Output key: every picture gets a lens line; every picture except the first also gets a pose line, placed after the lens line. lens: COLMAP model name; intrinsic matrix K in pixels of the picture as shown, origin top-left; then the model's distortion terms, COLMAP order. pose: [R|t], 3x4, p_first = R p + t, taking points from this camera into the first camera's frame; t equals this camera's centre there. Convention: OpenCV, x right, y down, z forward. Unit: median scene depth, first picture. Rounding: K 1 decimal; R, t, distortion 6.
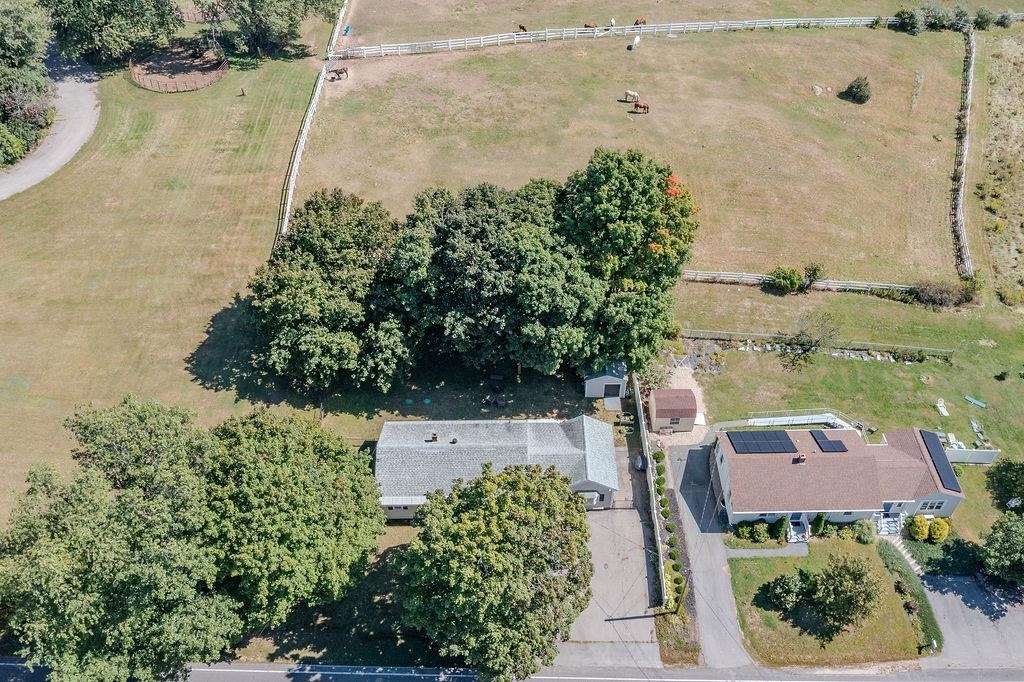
lens RADIAL K [[834.3, 0, 538.8], [0, 834.3, 361.6], [0, 0, 1]] dist [-0.008573, 0.000023]
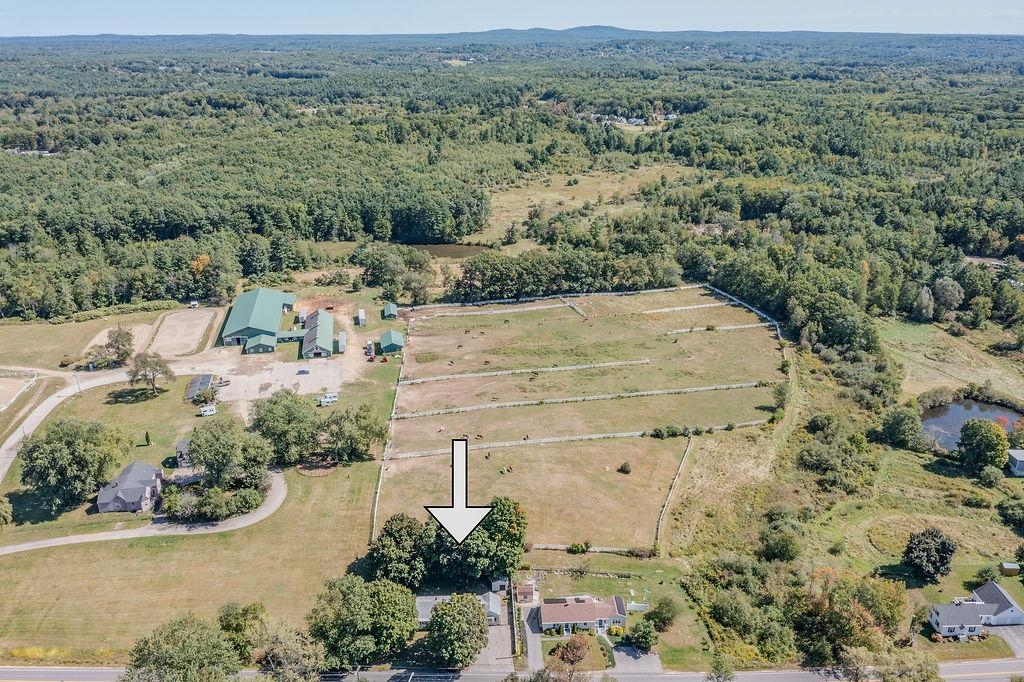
lens RADIAL K [[834.3, 0, 538.8], [0, 834.3, 361.6], [0, 0, 1]] dist [-0.008573, 0.000023]
pose [[0.998979, -0.014932, 0.042629, 0.089303], [0.030729, 0.916380, -0.399128, 0.383479], [-0.033104, 0.400031, 0.915904, -1.494543]]
